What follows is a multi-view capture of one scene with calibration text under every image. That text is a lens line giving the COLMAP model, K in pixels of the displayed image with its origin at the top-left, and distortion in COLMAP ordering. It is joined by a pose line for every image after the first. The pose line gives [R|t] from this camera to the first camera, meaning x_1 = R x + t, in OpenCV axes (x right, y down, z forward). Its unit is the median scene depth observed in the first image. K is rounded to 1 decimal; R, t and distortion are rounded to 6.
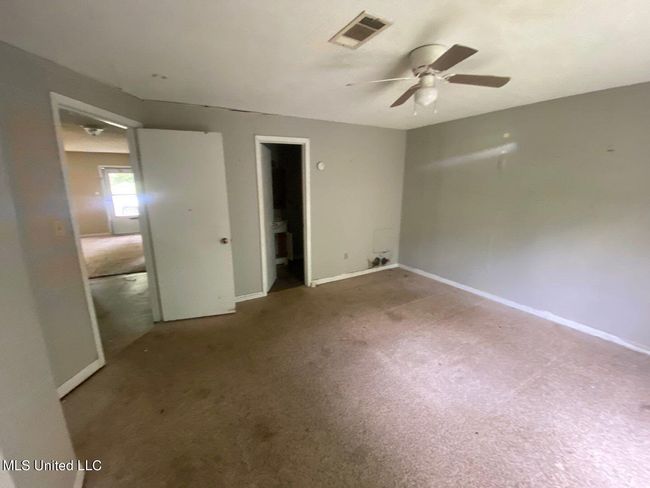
lens RADIAL K [[263.2, 0, 322.5], [0, 263.2, 244.0], [0, 0, 1]] dist [0.002649, -0.000262]
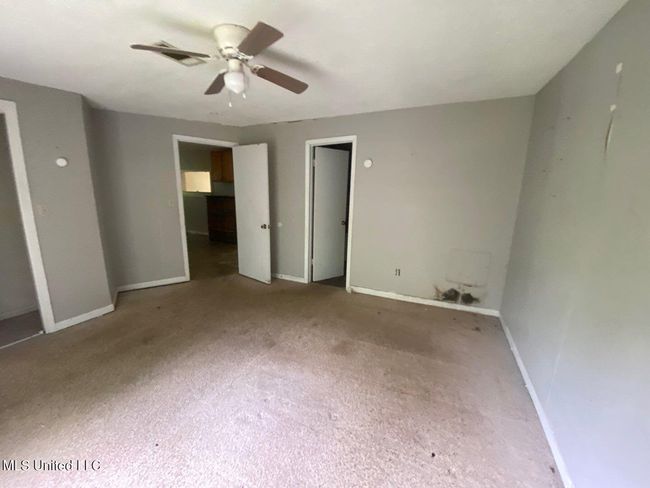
lens RADIAL K [[263.2, 0, 323.0], [0, 263.2, 241.4], [0, 0, 1]] dist [0.002649, -0.000262]
pose [[0.591623, 0.176885, -0.786571, 0.686418], [-0.194208, 0.978173, 0.073899, -0.074001], [0.782474, 0.109038, 0.613062, 0.364328]]
